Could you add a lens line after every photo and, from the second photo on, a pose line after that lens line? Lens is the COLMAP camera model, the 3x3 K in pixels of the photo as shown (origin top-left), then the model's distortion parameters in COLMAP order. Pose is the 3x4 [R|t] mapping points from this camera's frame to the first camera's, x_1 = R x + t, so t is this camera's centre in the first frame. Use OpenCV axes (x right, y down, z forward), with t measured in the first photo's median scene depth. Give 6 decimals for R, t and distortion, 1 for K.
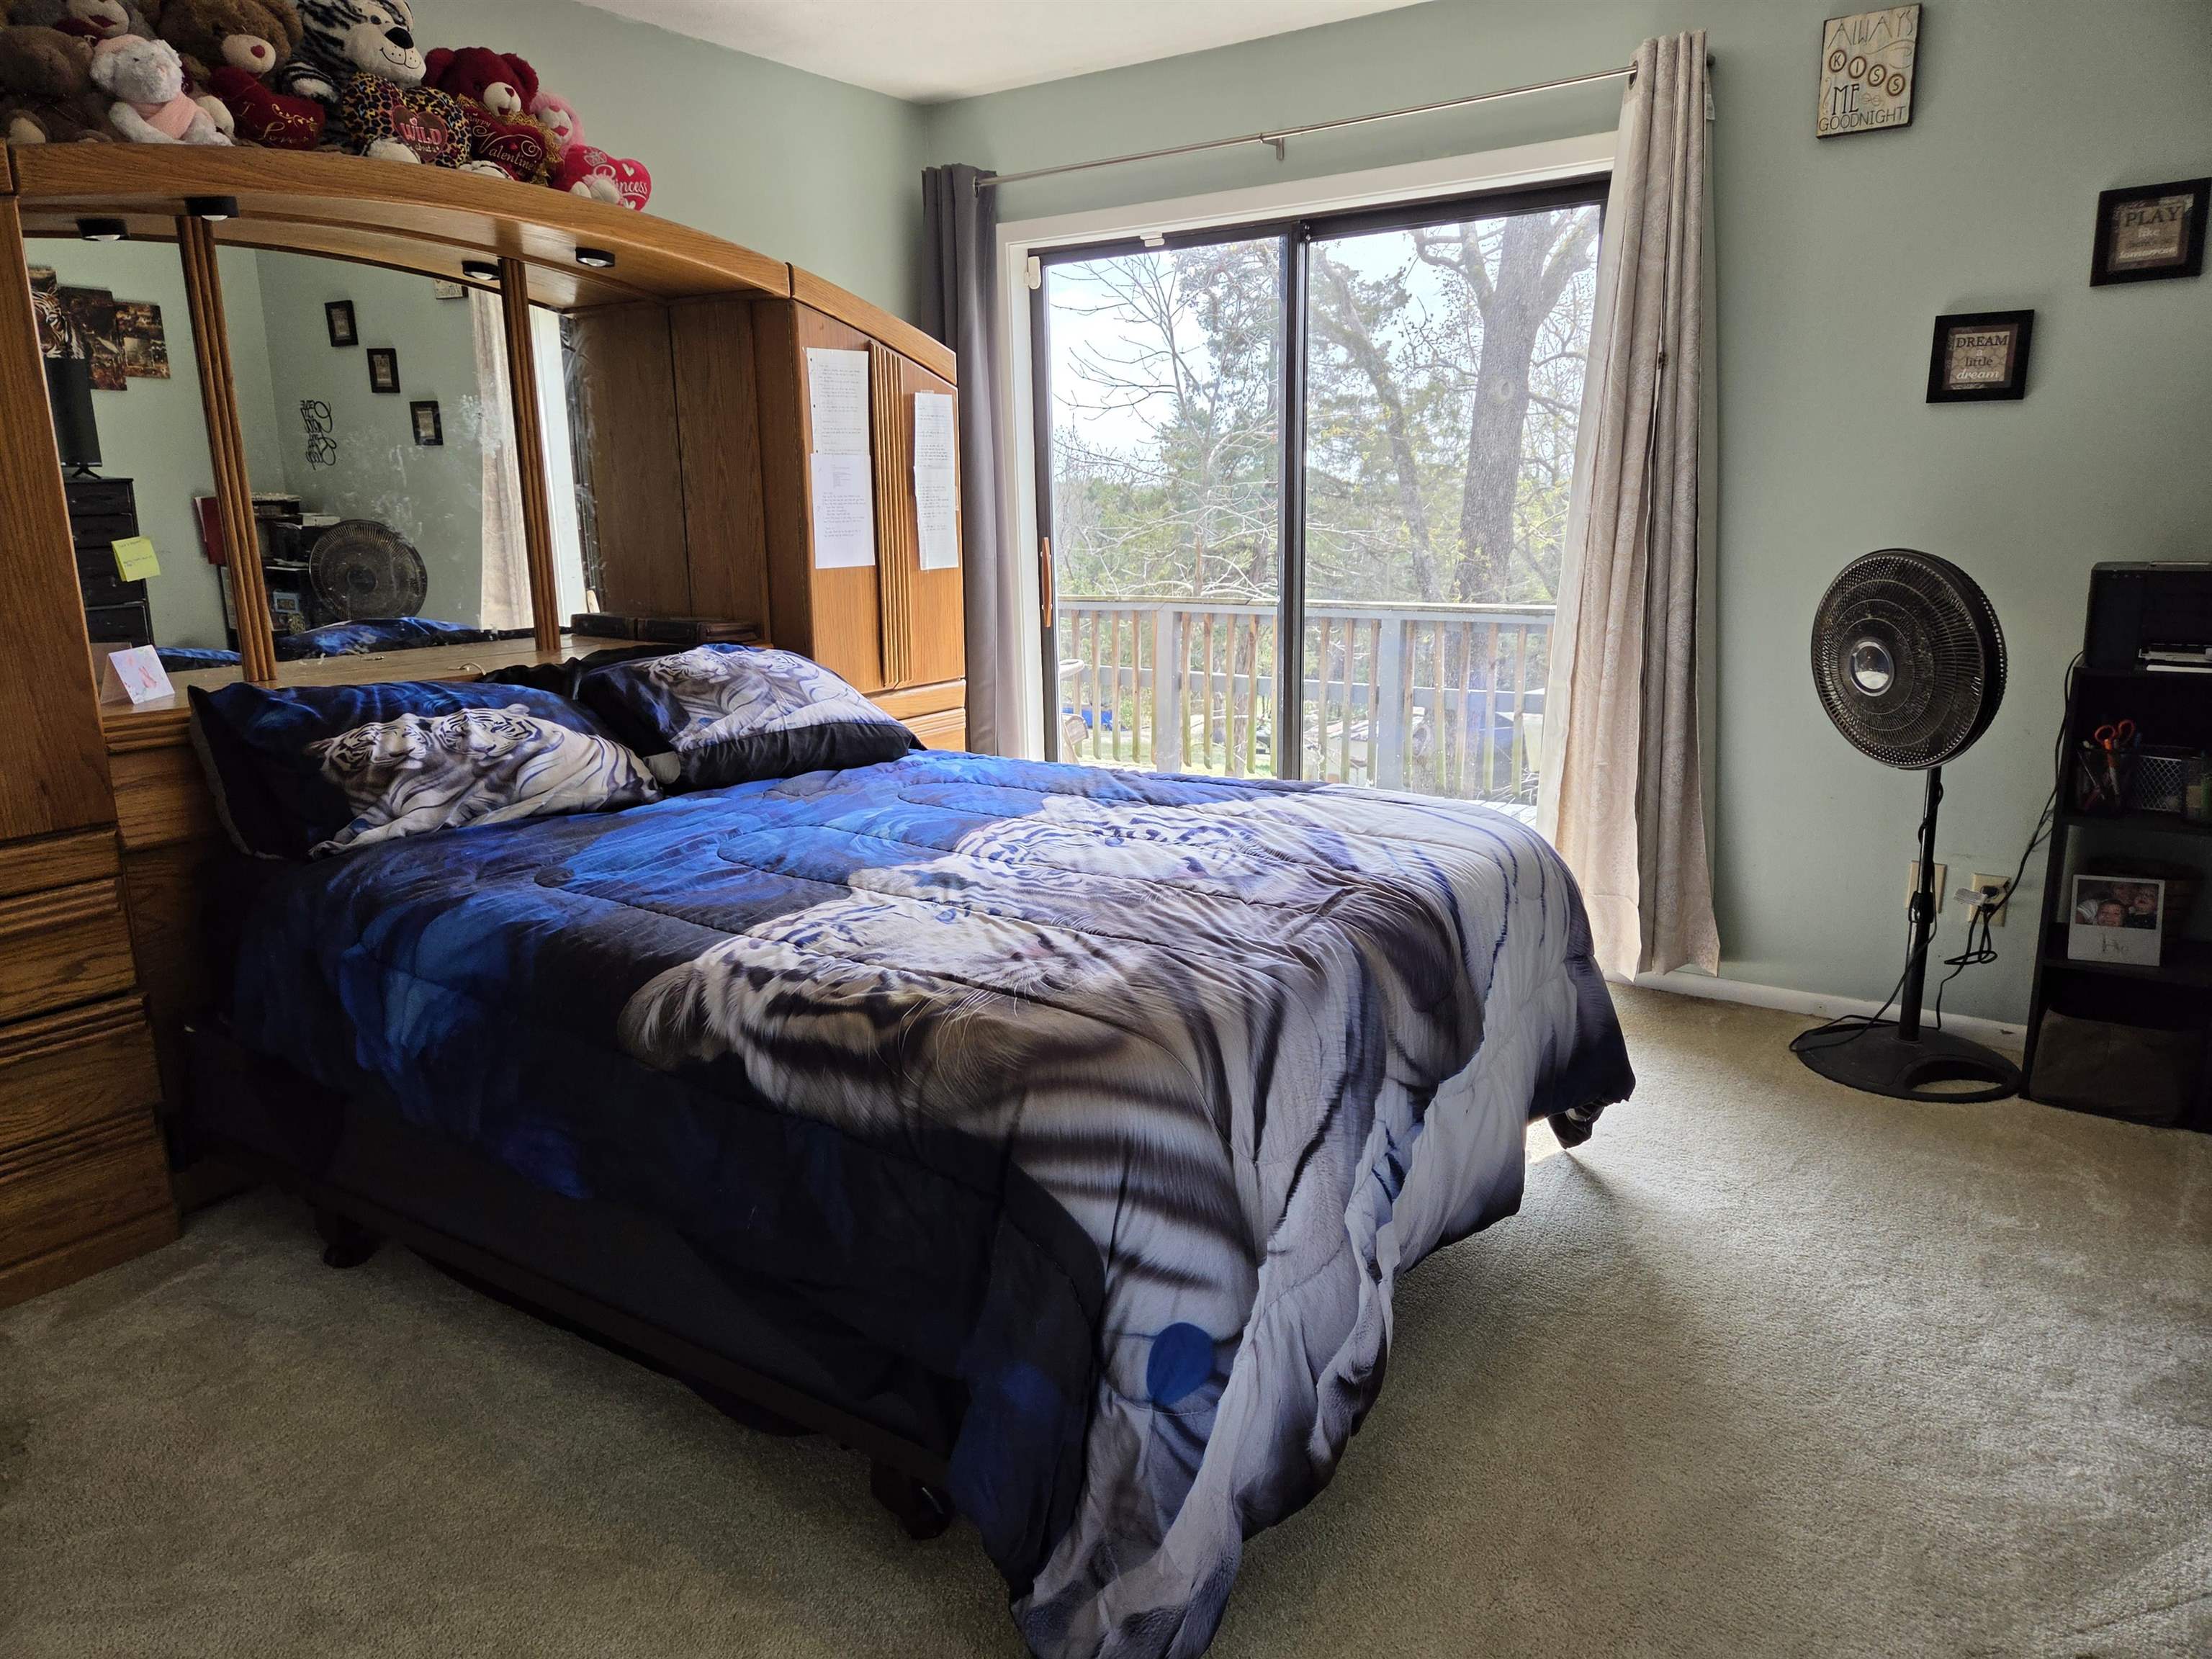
lens RADIAL K [[1475.8, 0, 1096.6], [0, 1475.8, 828.4], [0, 0, 1]] dist [0.078742, -0.055041]
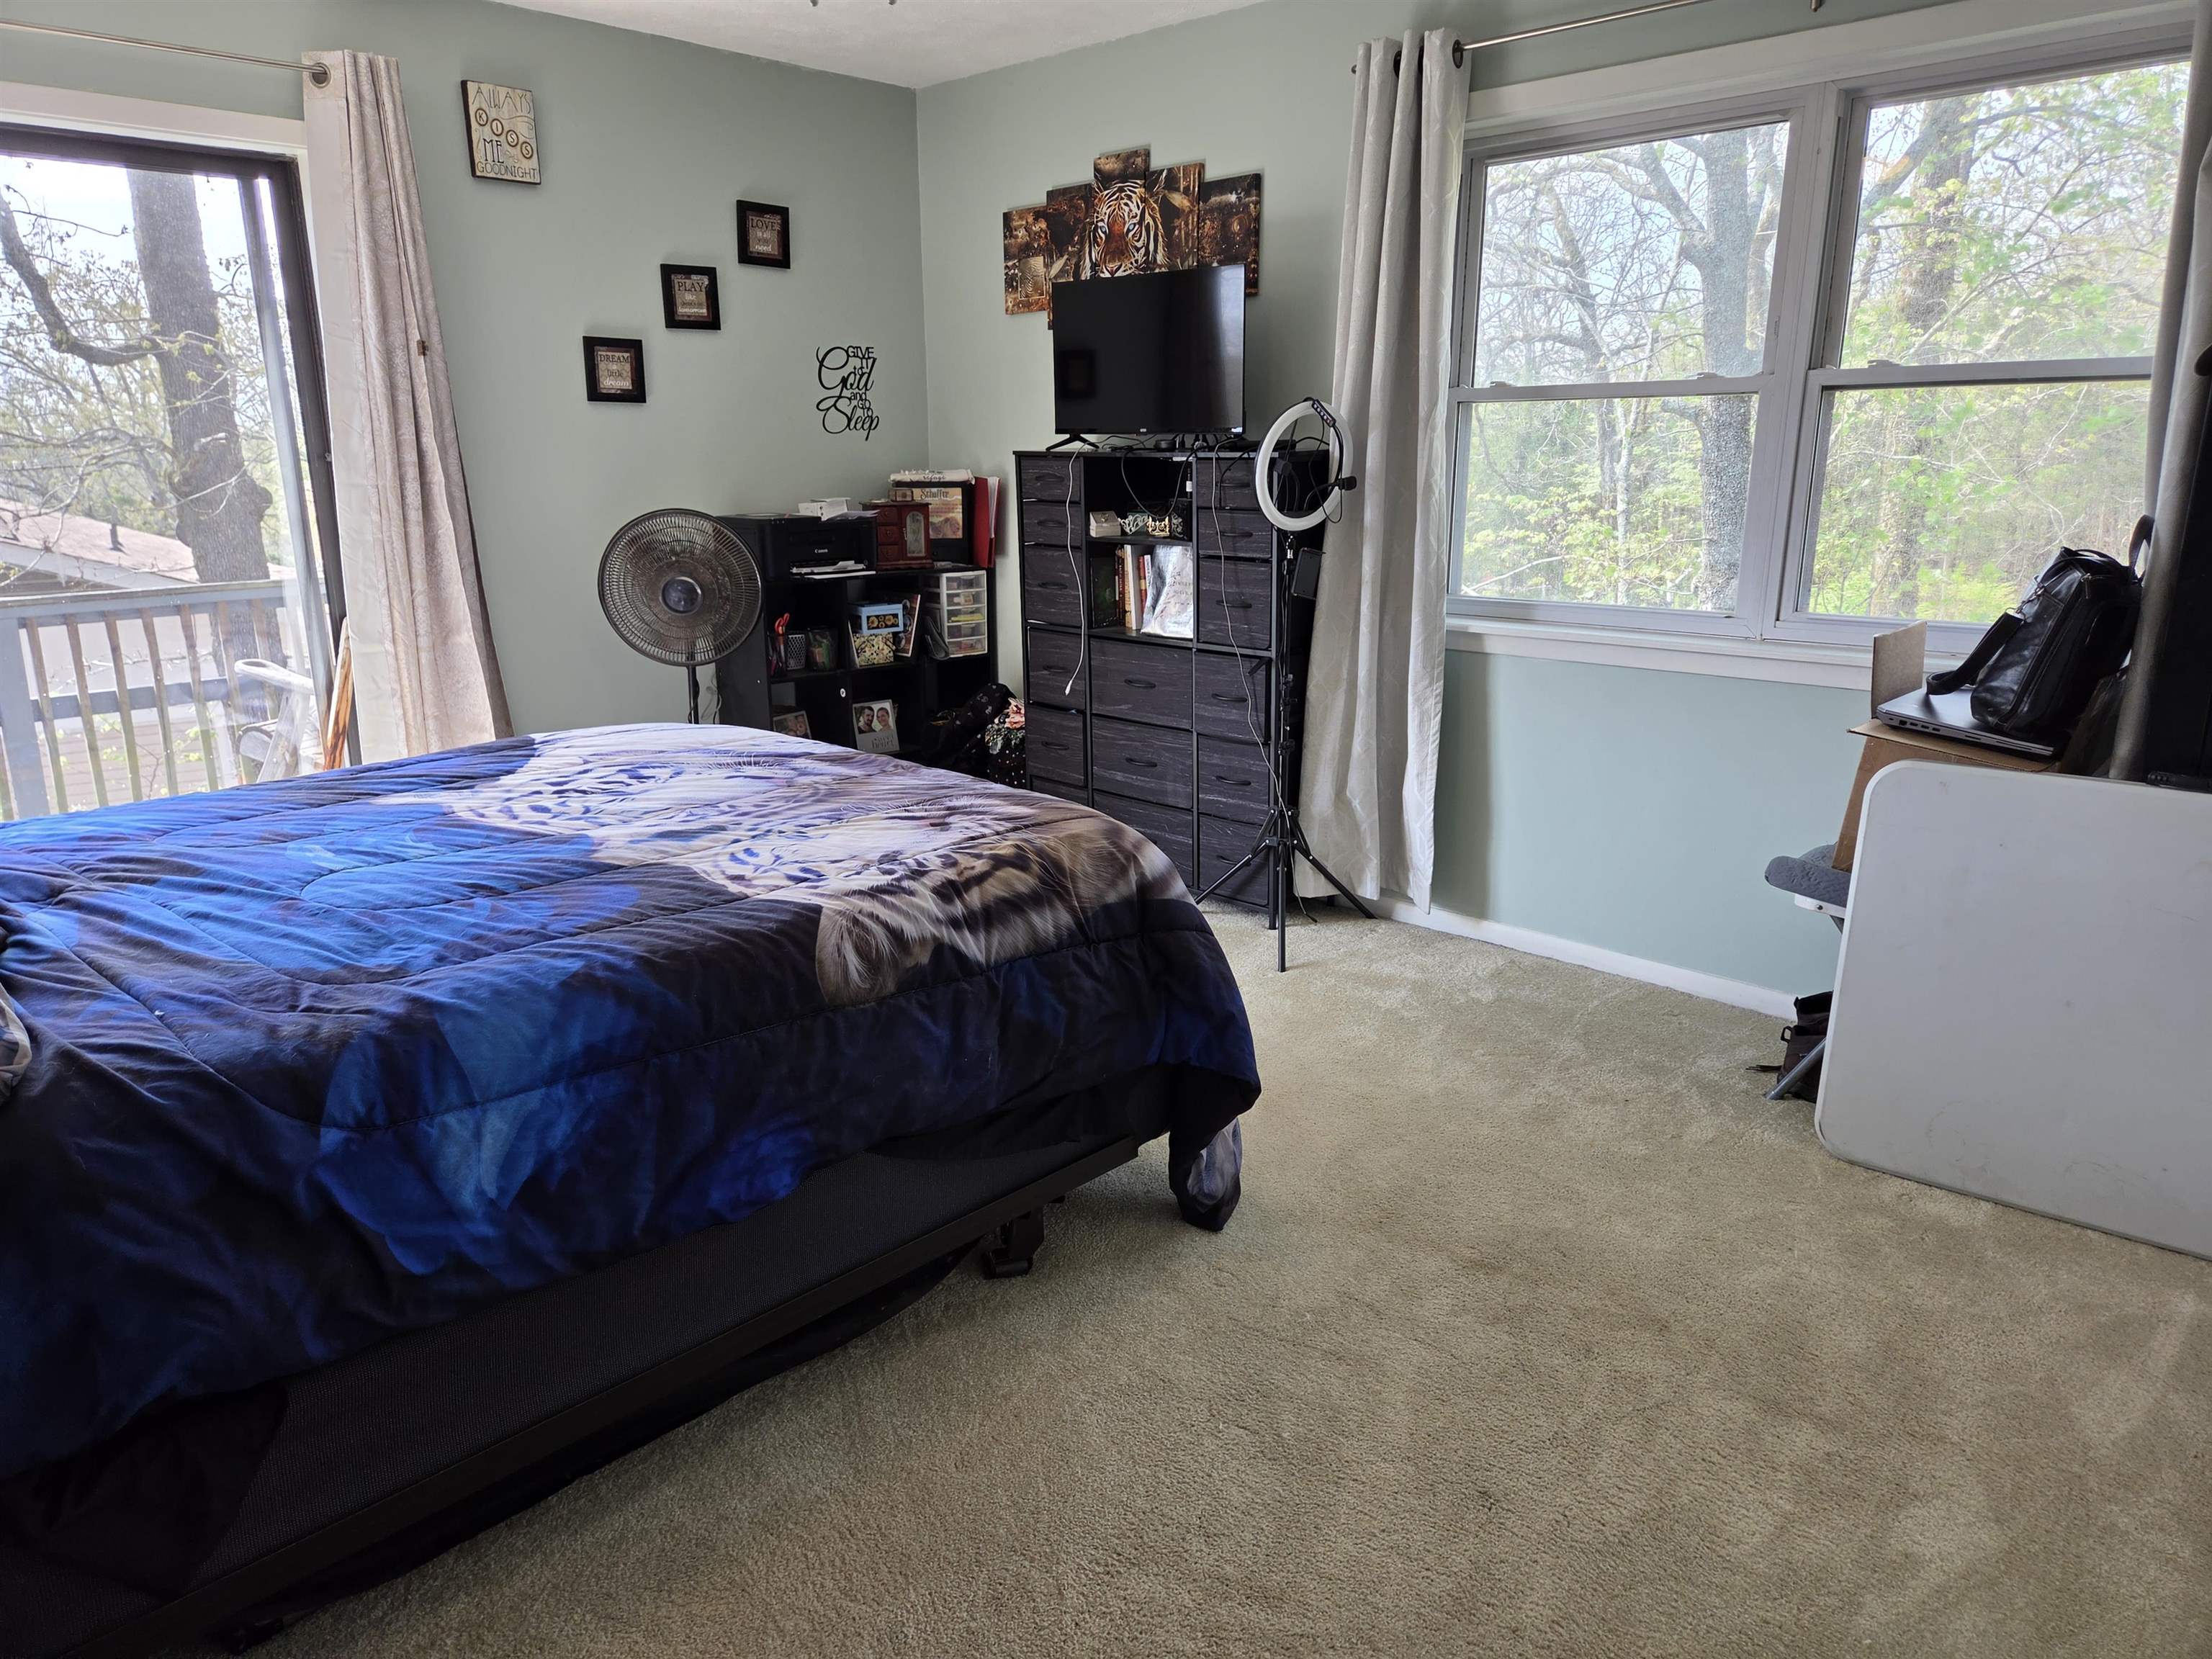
lens RADIAL K [[1475.8, 0, 1096.6], [0, 1475.8, 828.4], [0, 0, 1]] dist [0.078742, -0.055041]
pose [[0.169711, -0.231126, 0.958008, -1.163452], [0.224848, 0.955550, 0.190702, -0.113004], [-0.959501, 0.183042, 0.214136, 0.558846]]
